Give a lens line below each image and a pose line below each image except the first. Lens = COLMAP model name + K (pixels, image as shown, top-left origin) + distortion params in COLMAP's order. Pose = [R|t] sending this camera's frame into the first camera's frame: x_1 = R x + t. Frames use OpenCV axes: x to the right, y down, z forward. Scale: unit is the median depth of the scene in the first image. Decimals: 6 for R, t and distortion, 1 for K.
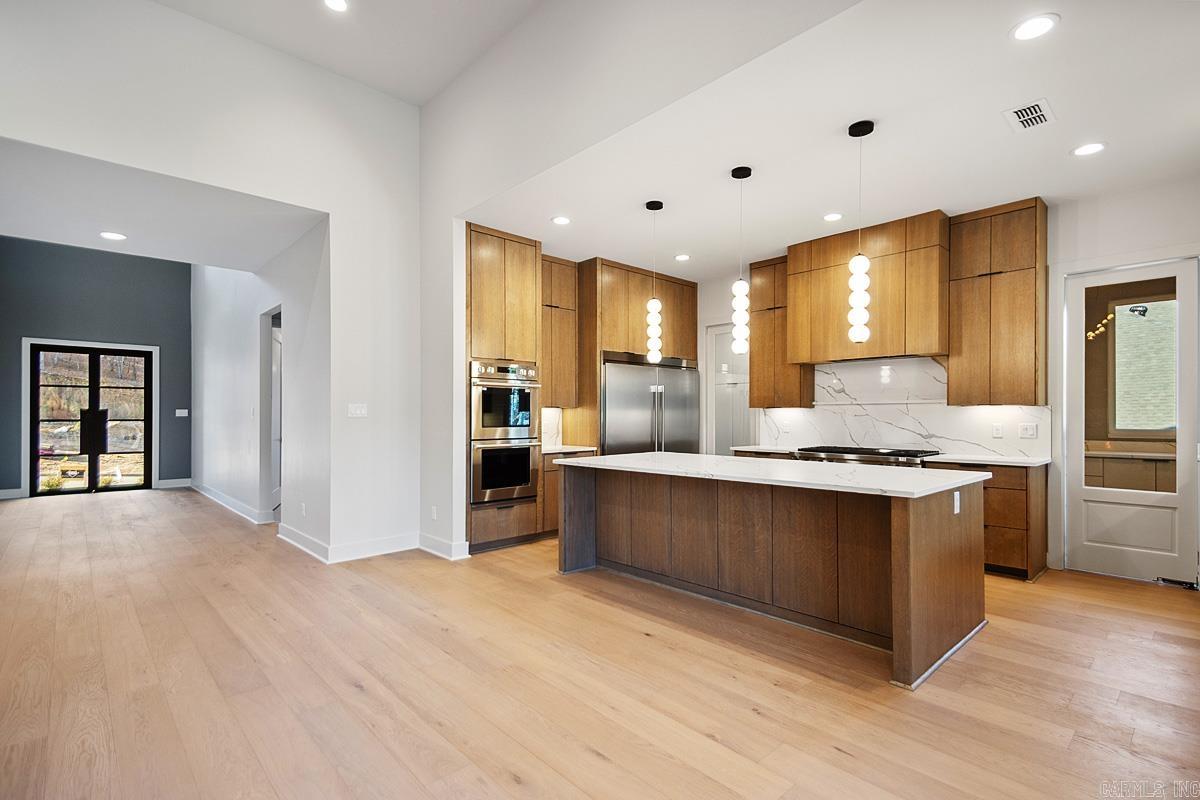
lens RADIAL K [[570.6, 0, 612.6], [0, 570.6, 410.4], [0, 0, 1]] dist [0.025078, -0.015836]
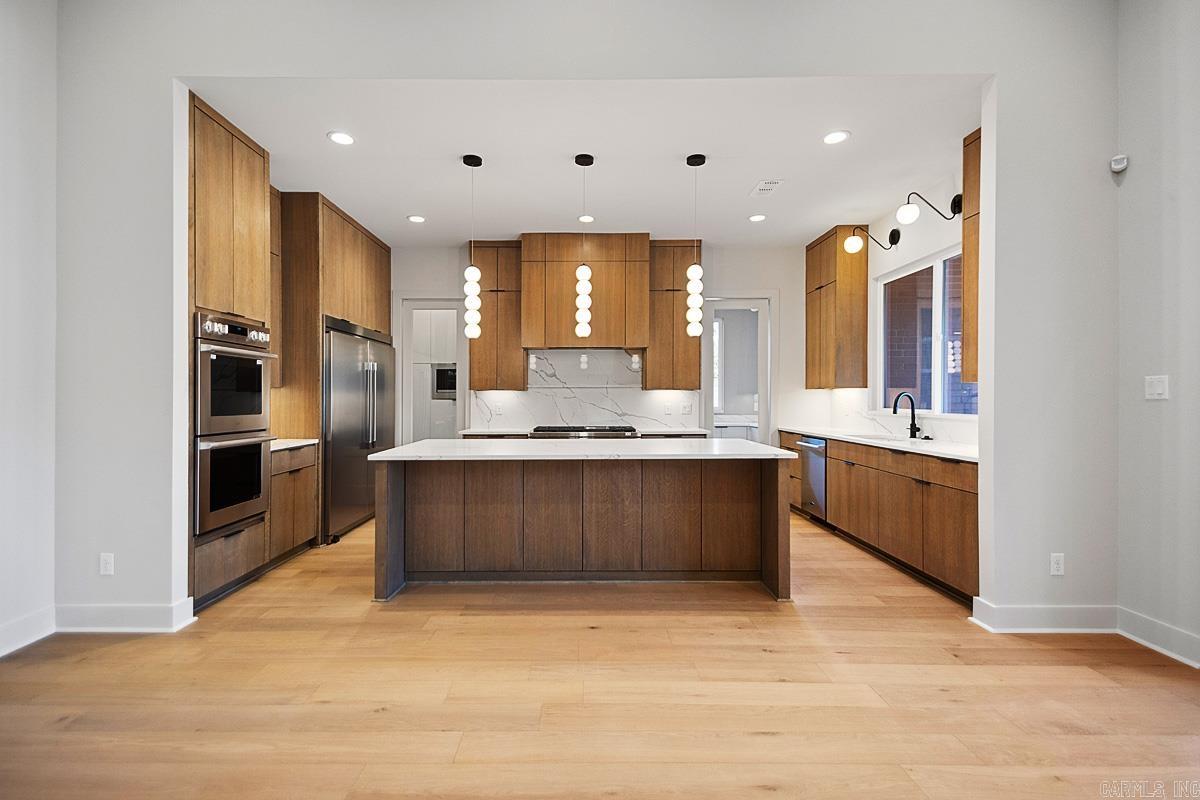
lens RADIAL K [[570.6, 0, 596.4], [0, 570.6, 400.5], [0, 0, 1]] dist [0.025078, -0.015836]
pose [[0.675998, -0.003977, 0.736893, -0.418042], [-0.003959, 0.999951, 0.009029, 0.004461], [-0.736893, -0.009020, 0.675949, 0.237290]]
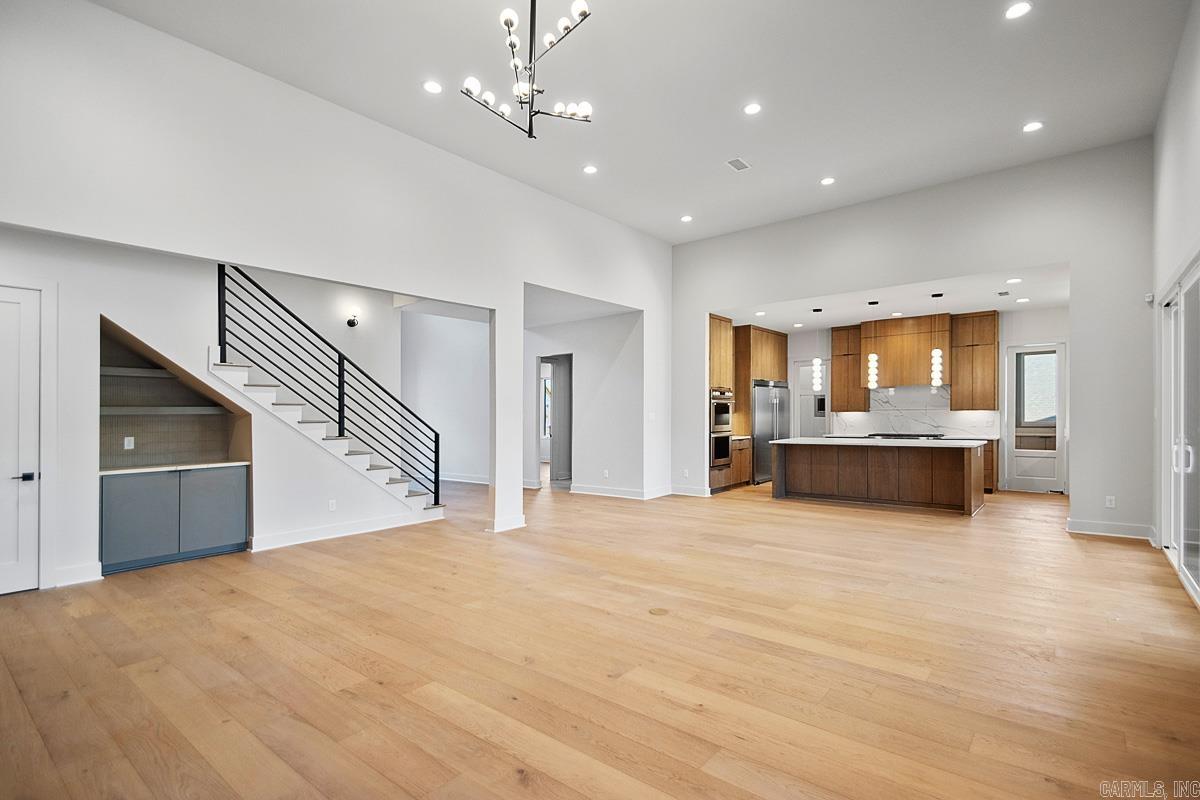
lens RADIAL K [[570.6, 0, 614.1], [0, 570.6, 415.9], [0, 0, 1]] dist [0.025078, -0.015836]
pose [[0.990291, -0.010848, 0.138584, -0.804522], [0.009277, 0.999885, 0.011978, -0.024227], [-0.138698, -0.010576, 0.990278, -0.761786]]
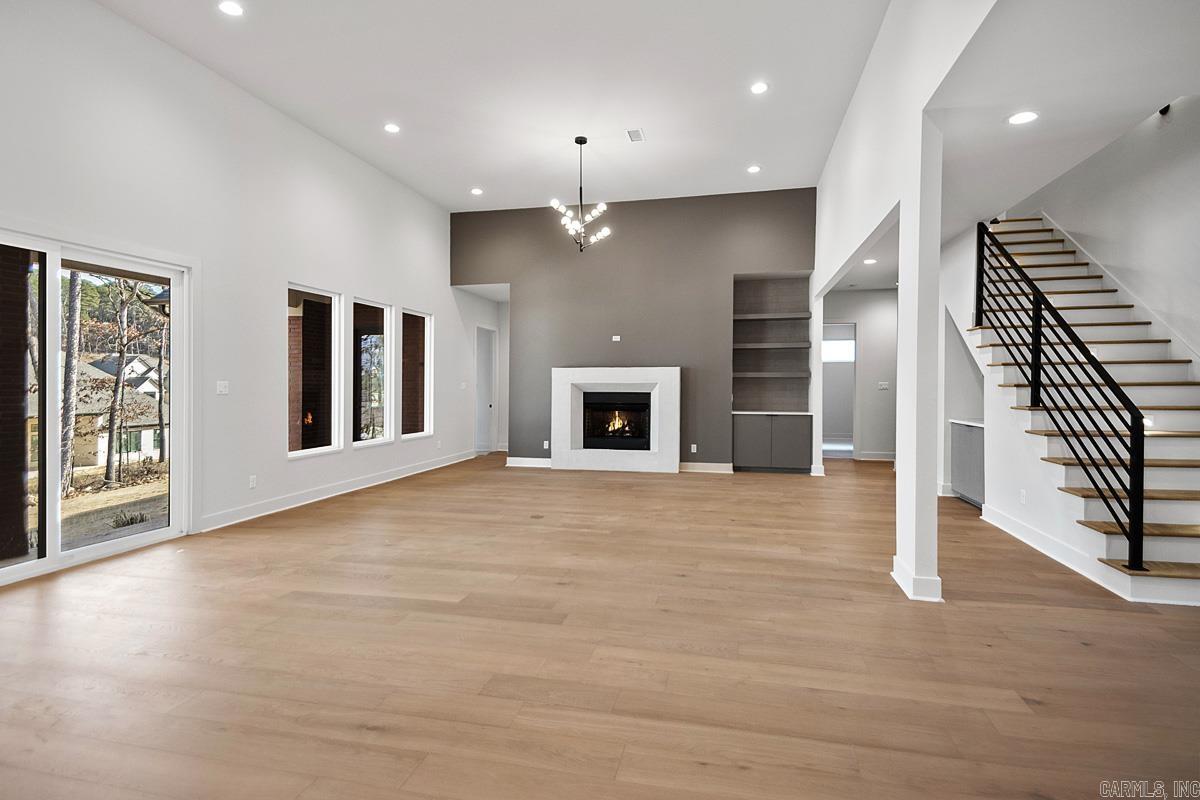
lens RADIAL K [[570.6, 0, 609.4], [0, 570.6, 397.1], [0, 0, 1]] dist [0.025078, -0.015836]
pose [[-0.833653, 0.013435, -0.552126, -0.144908], [0.006718, 0.999877, 0.014187, -0.001711], [0.552248, 0.008118, -0.833640, 0.989489]]
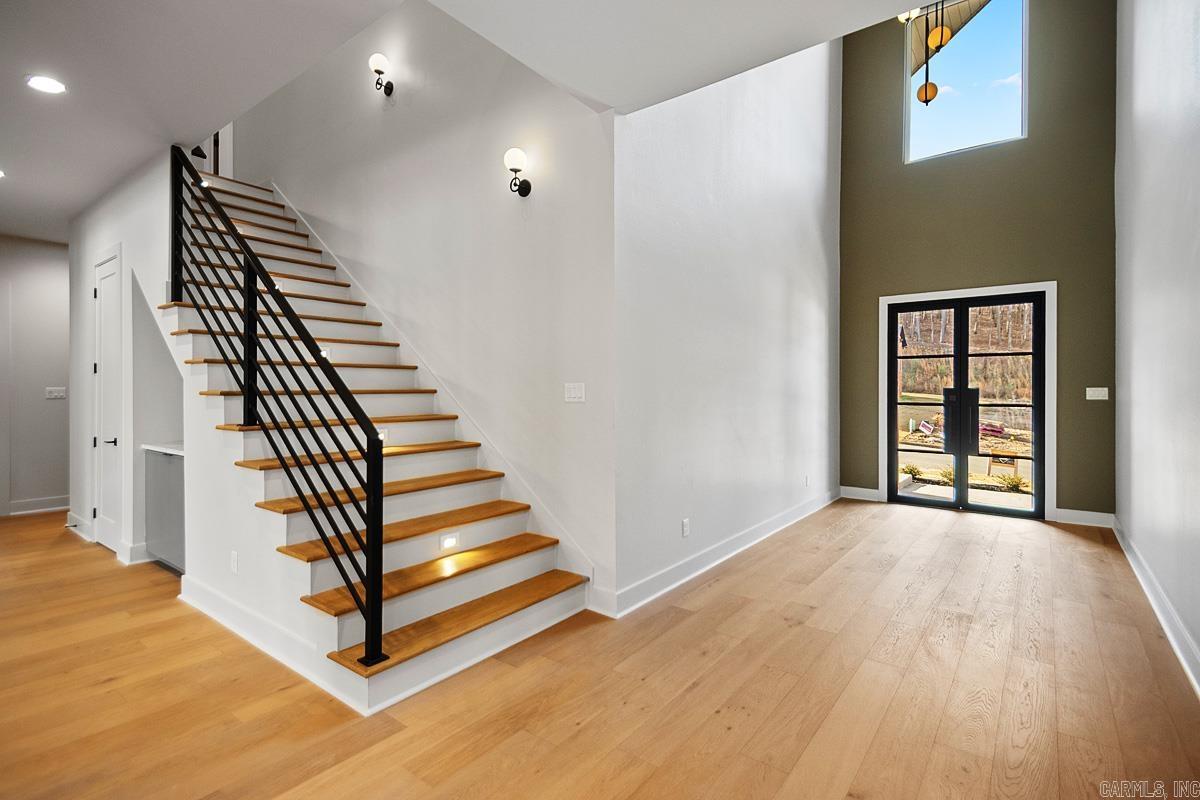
lens RADIAL K [[570.6, 0, 622.7], [0, 570.6, 388.8], [0, 0, 1]] dist [0.025078, -0.015836]
pose [[0.175643, -0.005932, -0.984436, -0.547490], [0.007576, 0.999960, -0.004674, -0.001805], [0.984425, -0.006637, 0.175681, 0.883914]]
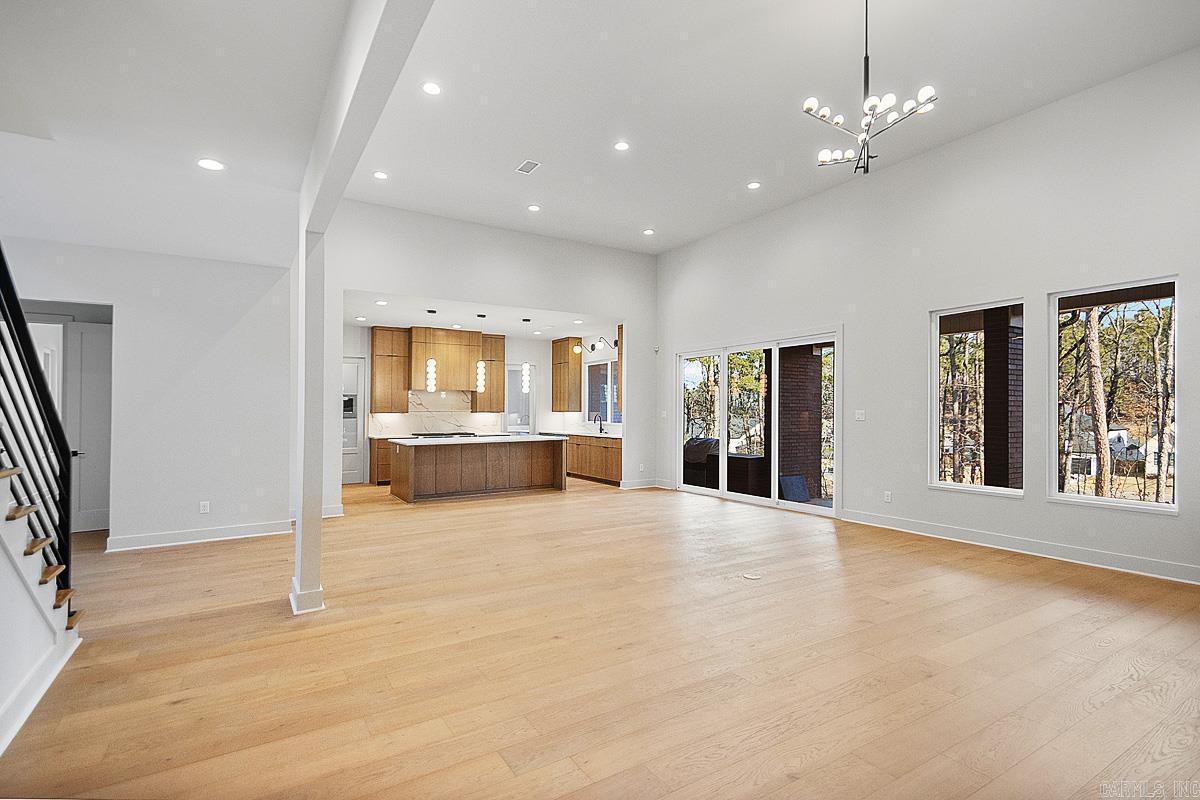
lens RADIAL K [[570.6, 0, 602.7], [0, 570.6, 409.0], [0, 0, 1]] dist [0.025078, -0.015836]
pose [[0.201377, 0.004686, 0.979503, -1.578531], [-0.003802, 0.999985, -0.004002, -0.015233], [-0.979506, -0.002918, 0.201392, 0.029458]]
